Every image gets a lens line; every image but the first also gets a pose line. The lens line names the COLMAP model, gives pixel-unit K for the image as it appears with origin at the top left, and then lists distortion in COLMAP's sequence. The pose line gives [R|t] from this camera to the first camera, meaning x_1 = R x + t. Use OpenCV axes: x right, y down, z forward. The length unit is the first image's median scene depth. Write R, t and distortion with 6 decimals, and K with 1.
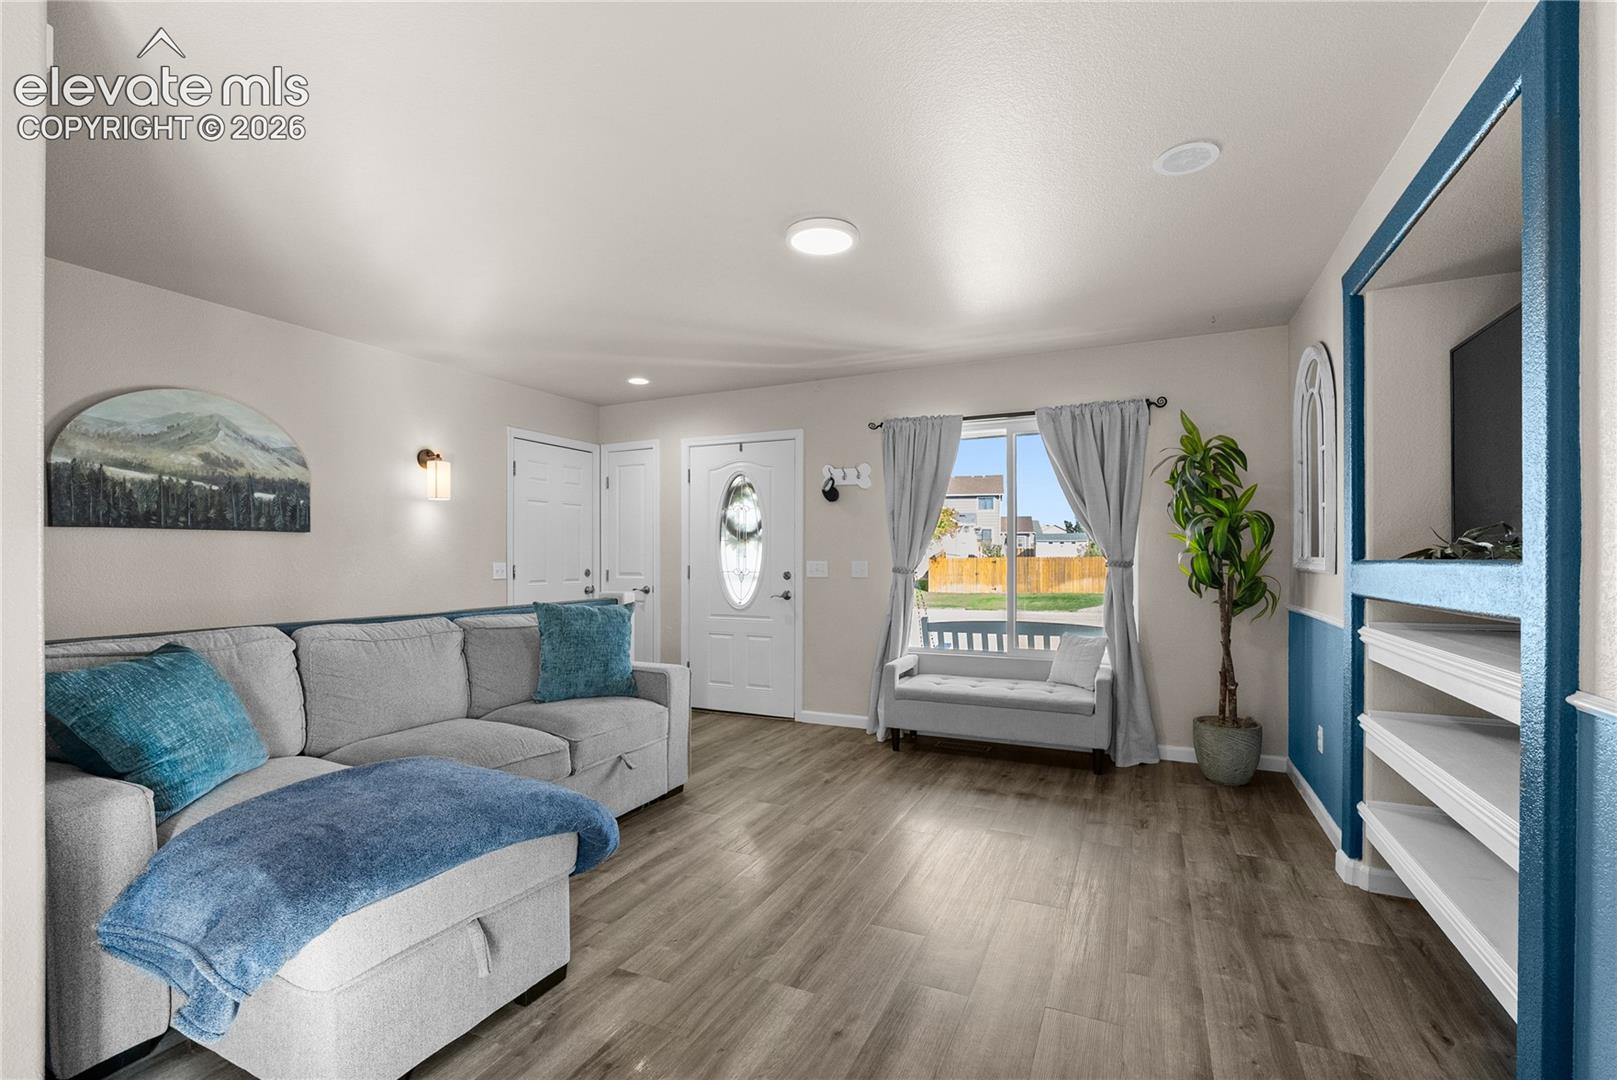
lens RADIAL K [[714.4, 0, 818.1], [0, 714.4, 556.8], [0, 0, 1]] dist [-0.006395, -0.000022]
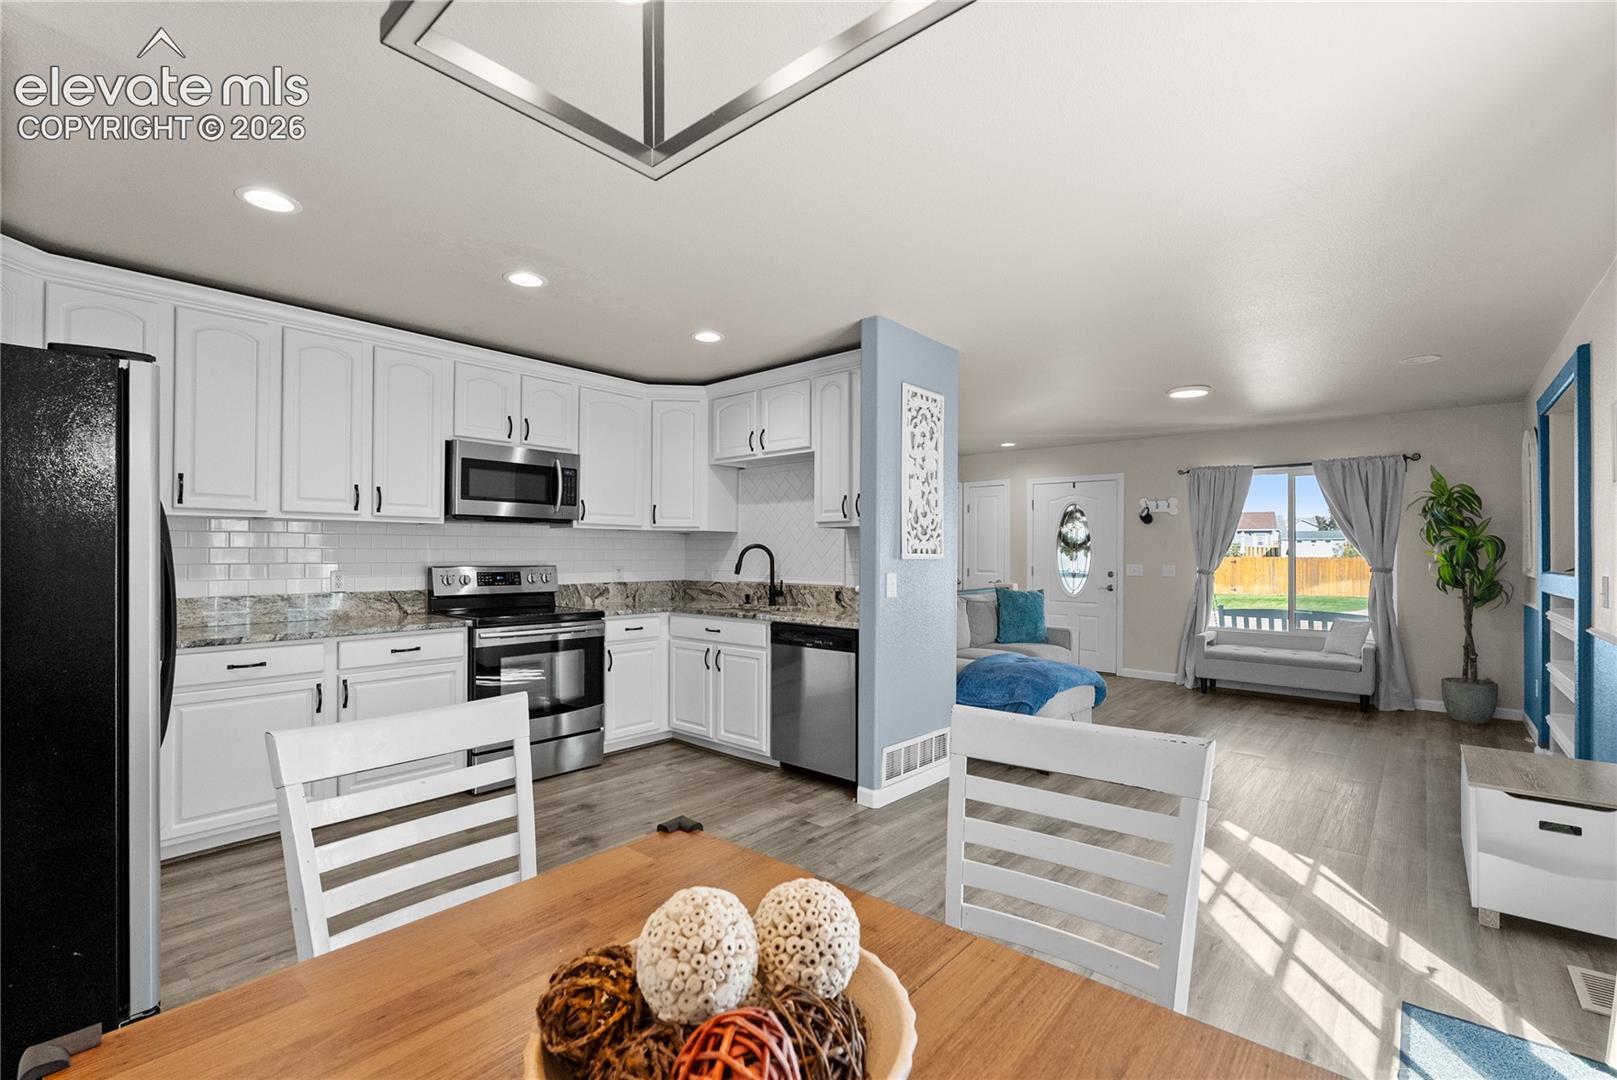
lens RADIAL K [[711.8, 0, 817.3], [0, 711.8, 543.9], [0, 0, 1]] dist [-0.001924, 0.000236]
pose [[0.961919, 0.003759, -0.273309, -0.293237], [-0.007146, 0.999909, -0.011401, -0.019373], [0.273242, 0.012920, 0.961859, -0.723061]]
